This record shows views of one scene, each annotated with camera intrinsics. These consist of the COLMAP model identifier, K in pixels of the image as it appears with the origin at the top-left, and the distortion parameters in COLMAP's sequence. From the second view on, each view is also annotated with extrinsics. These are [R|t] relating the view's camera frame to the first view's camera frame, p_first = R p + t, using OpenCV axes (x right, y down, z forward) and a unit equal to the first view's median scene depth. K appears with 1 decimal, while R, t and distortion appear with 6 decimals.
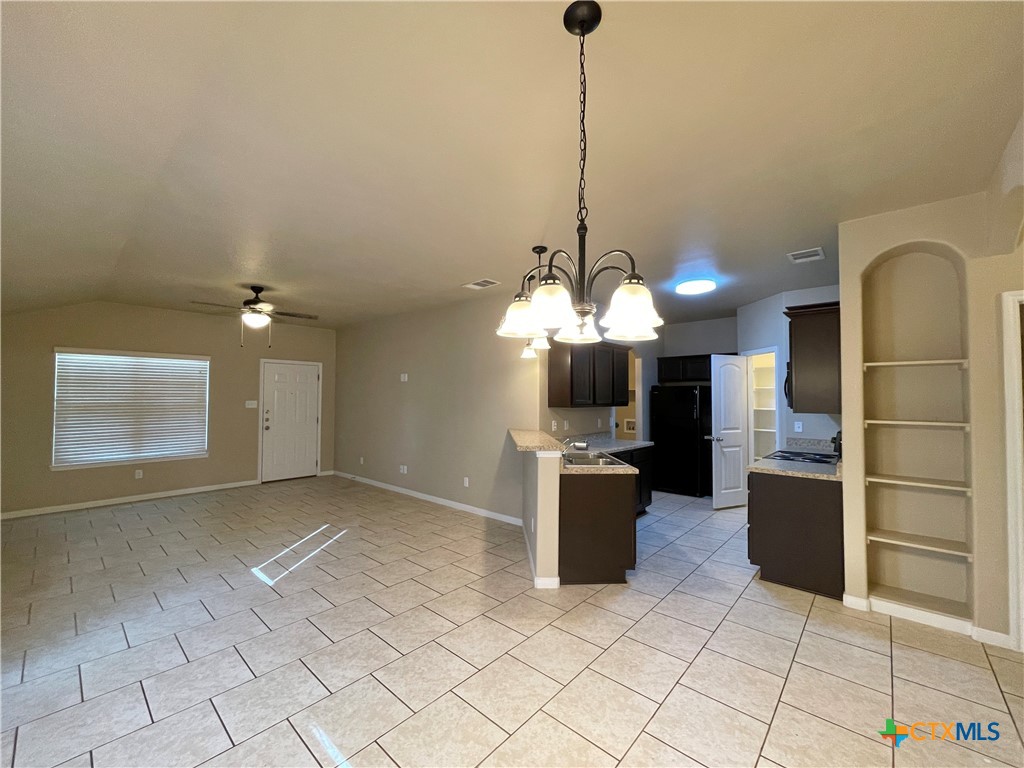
lens RADIAL K [[416.8, 0, 512.4], [0, 416.8, 383.2], [0, 0, 1]] dist [0.000155, 0.000333]
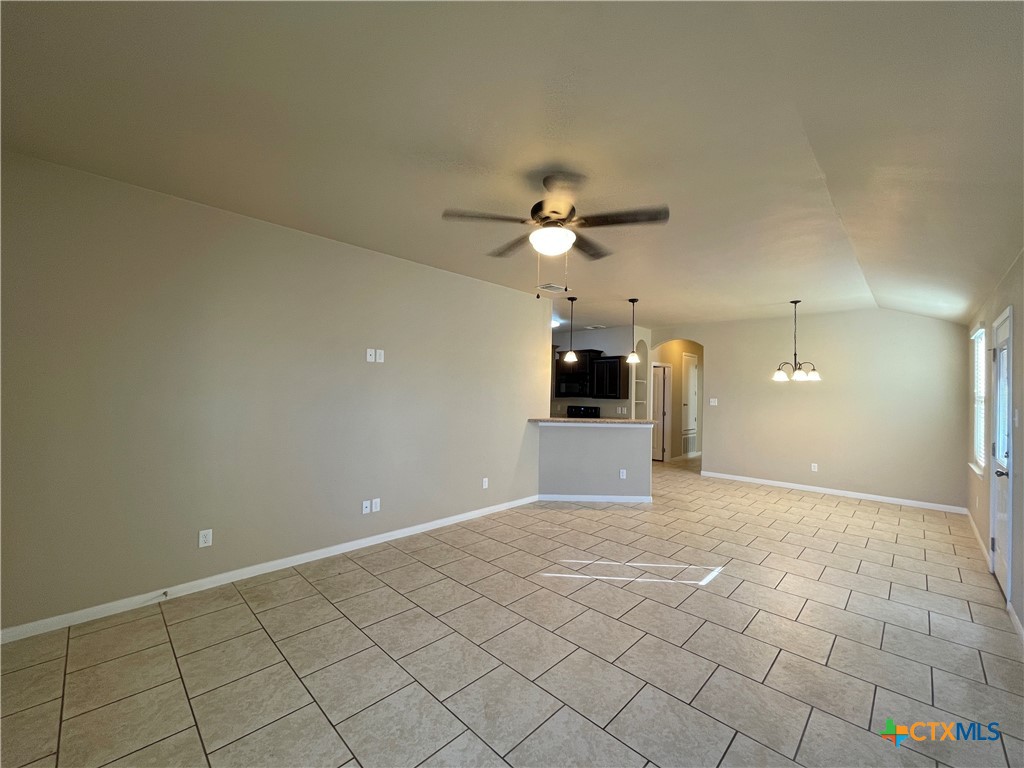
lens RADIAL K [[416.8, 0, 507.7], [0, 416.8, 381.3], [0, 0, 1]] dist [0.000155, 0.000333]
pose [[0.036717, 0.019549, 0.999134, -0.629684], [-0.058065, 0.998161, -0.017396, 0.016549], [-0.997637, -0.057376, 0.037784, 0.569982]]
